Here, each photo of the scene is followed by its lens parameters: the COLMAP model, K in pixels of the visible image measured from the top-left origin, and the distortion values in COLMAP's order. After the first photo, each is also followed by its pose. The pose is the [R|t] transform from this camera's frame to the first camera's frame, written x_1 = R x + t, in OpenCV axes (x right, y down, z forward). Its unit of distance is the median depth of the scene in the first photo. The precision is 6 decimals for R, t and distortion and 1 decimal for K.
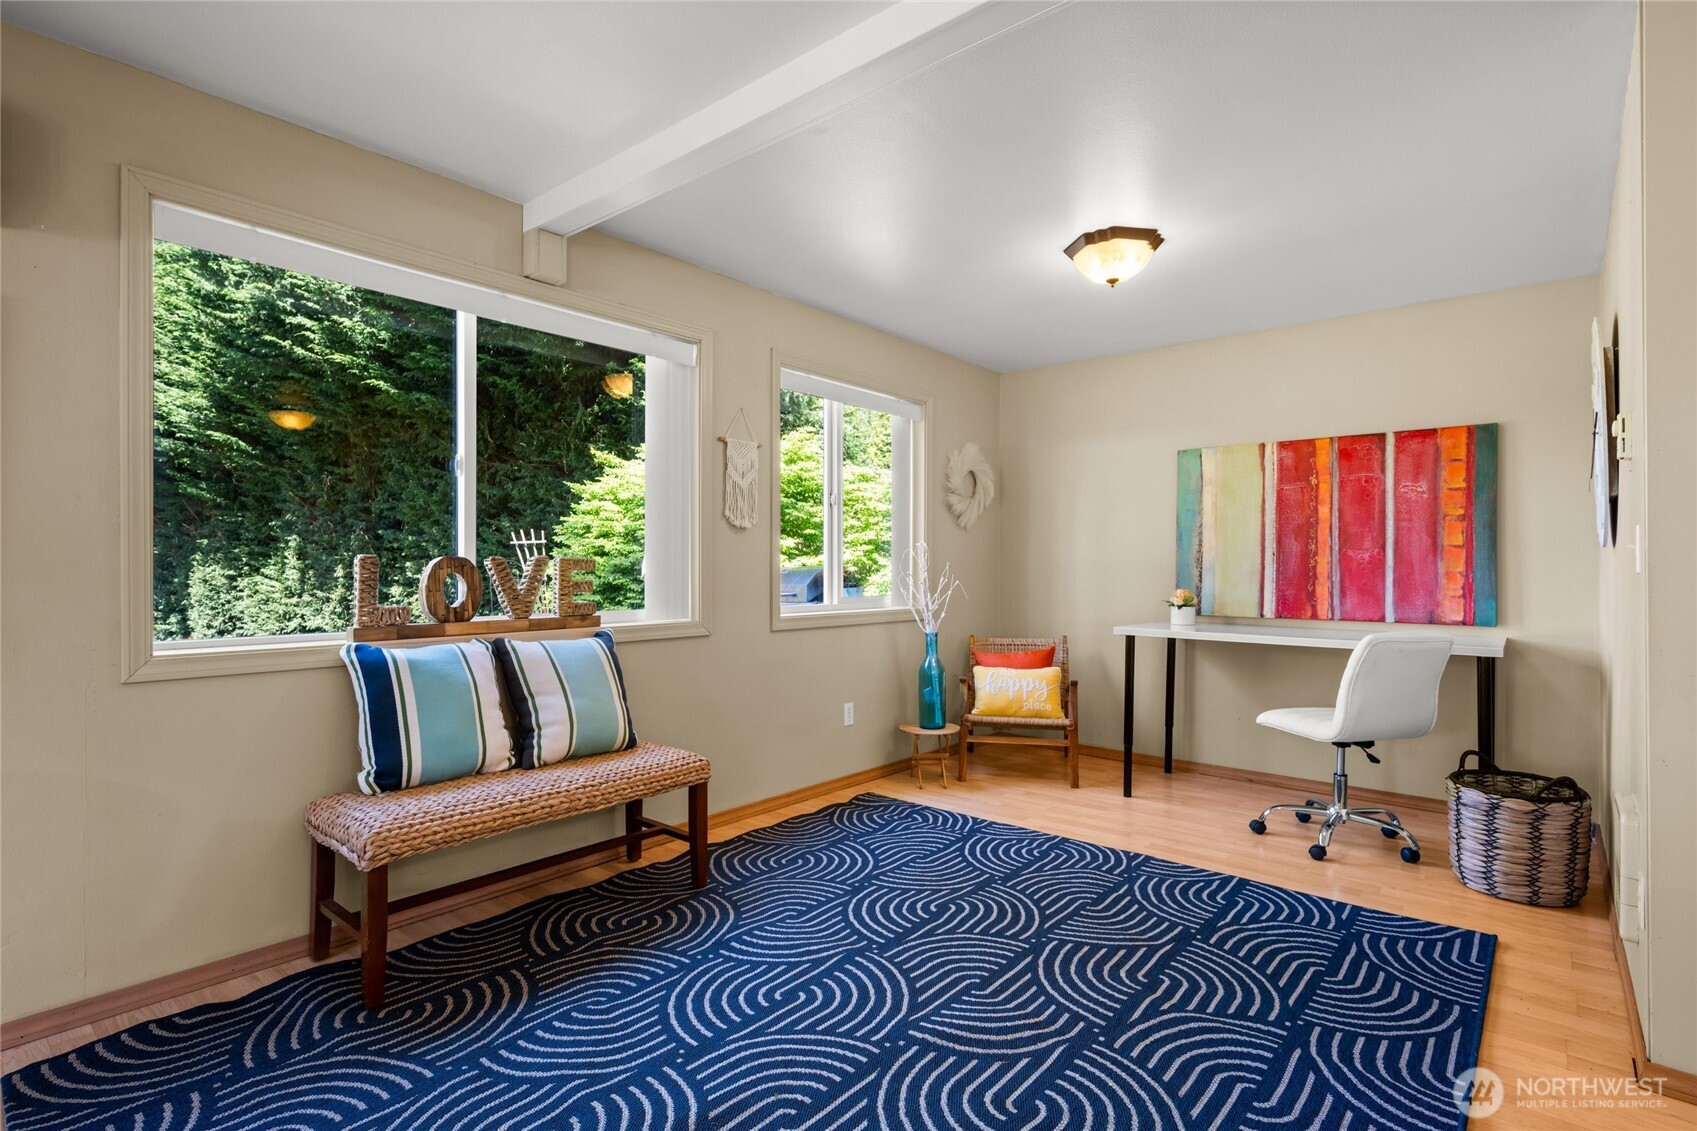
lens RADIAL K [[825.9, 0, 841.3], [0, 825.9, 571.5], [0, 0, 1]] dist [-0.003766, 0.001245]
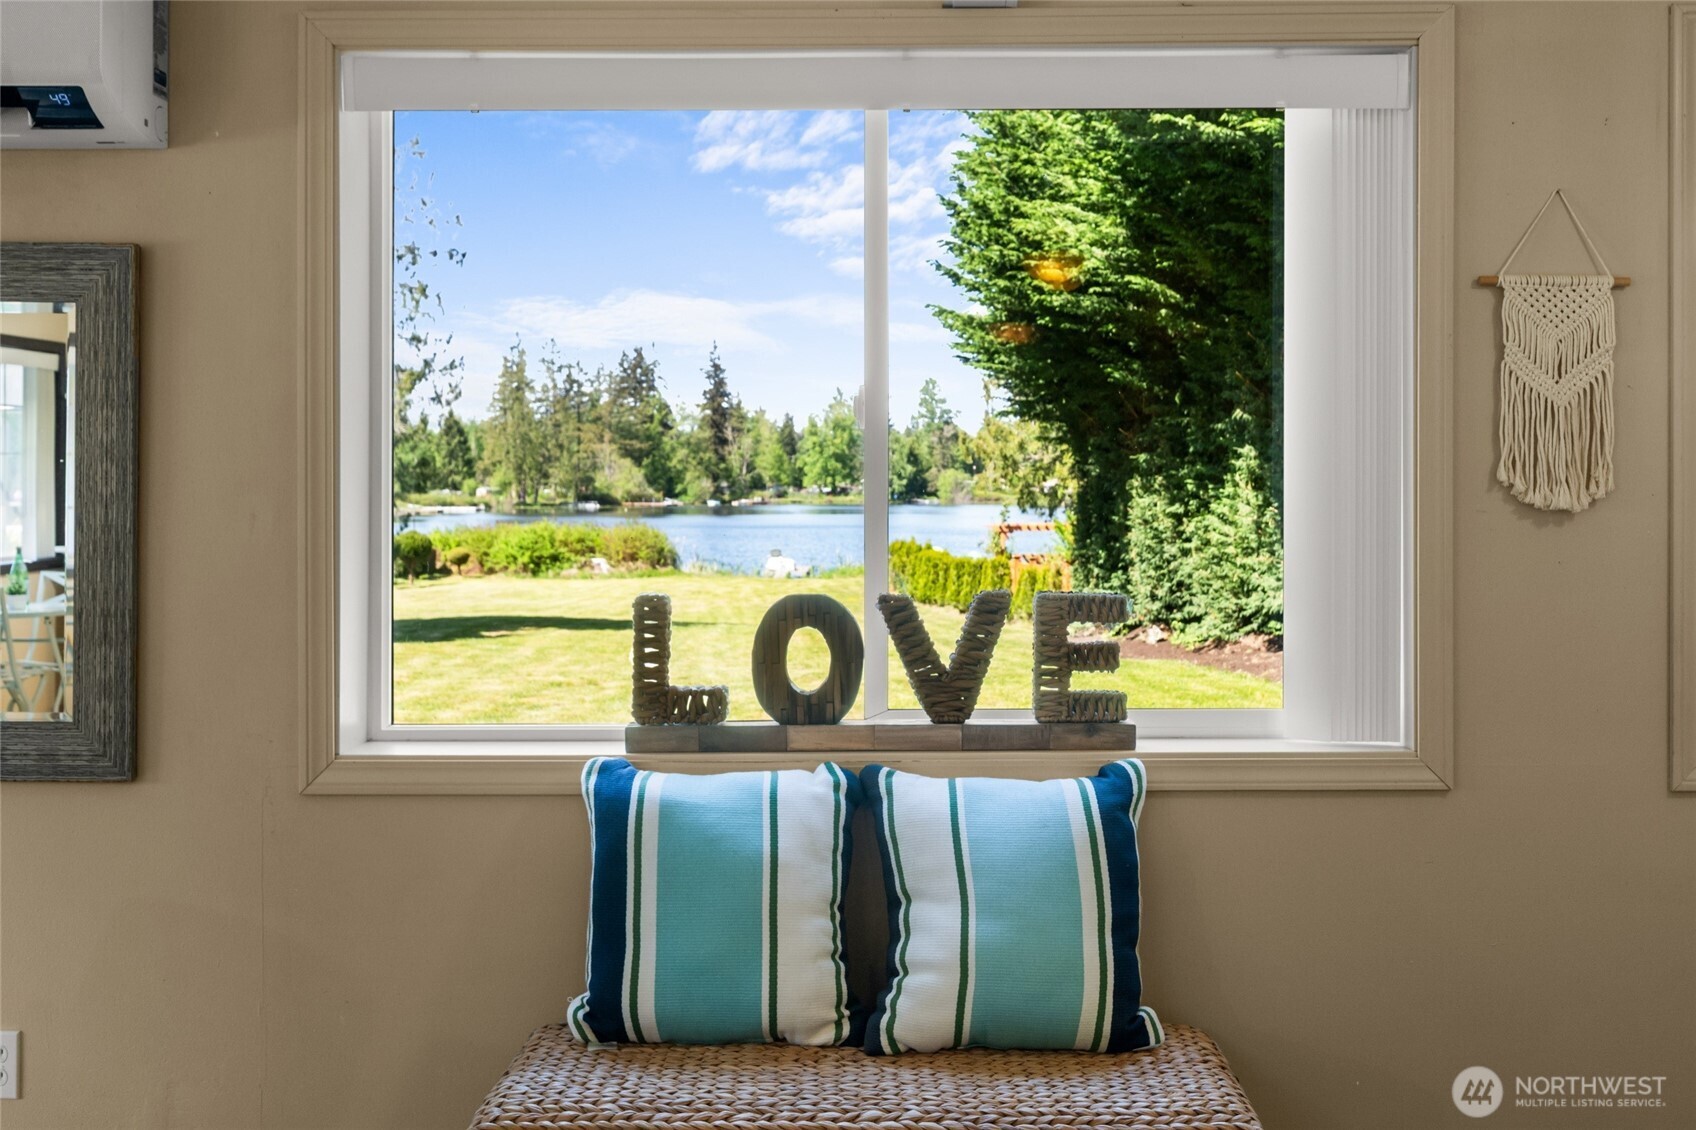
lens RADIAL K [[1685.4, 0, 888.0], [0, 1685.4, 497.3], [0, 0, 1]] dist [-0.010150, 0.000000]
pose [[0.647301, 0.002736, -0.762230, 0.228370], [0.000629, 0.999991, 0.004124, -0.053405], [0.762235, -0.003149, 0.647293, 0.235678]]
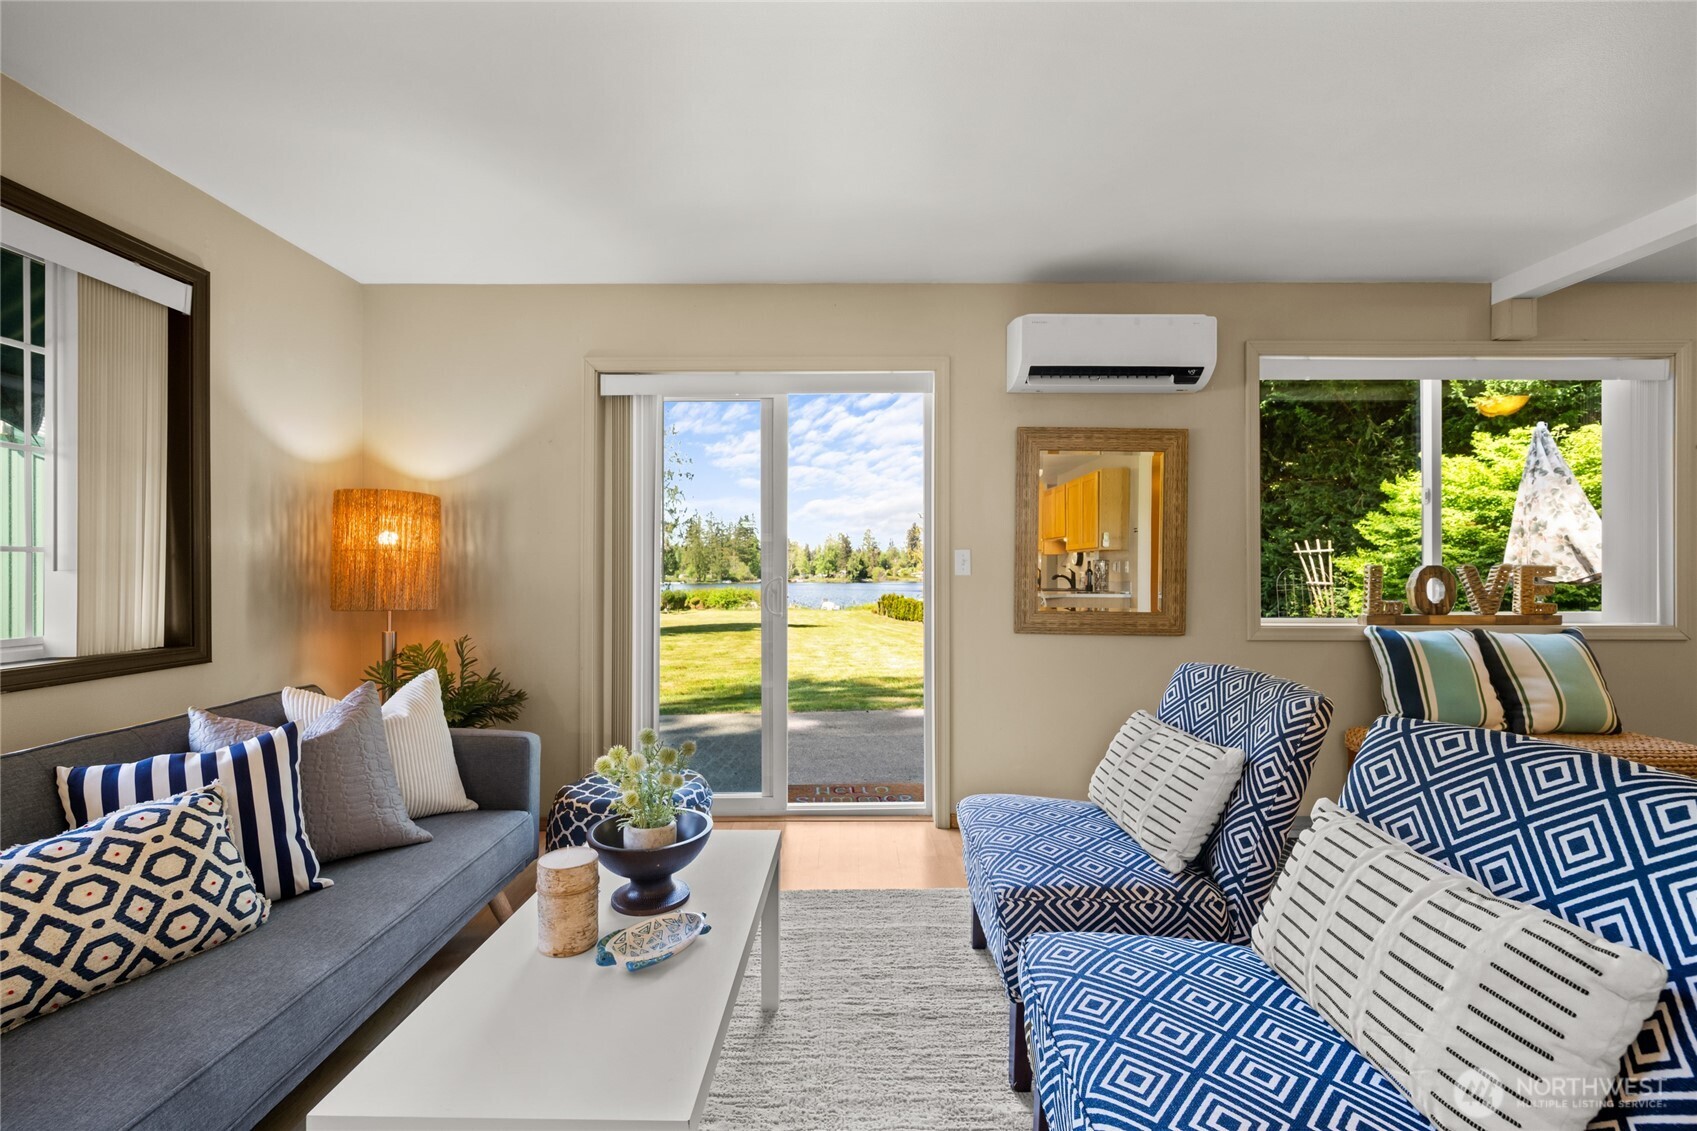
lens RADIAL K [[707.2, 0, 848.8], [0, 707.2, 572.7], [0, 0, 1]] dist [0.002312, -0.001095]
pose [[0.648384, -0.002364, -0.761310, -0.137536], [-0.001997, 0.999986, -0.004806, 0.000816], [0.761311, 0.004636, 0.648370, -0.295445]]
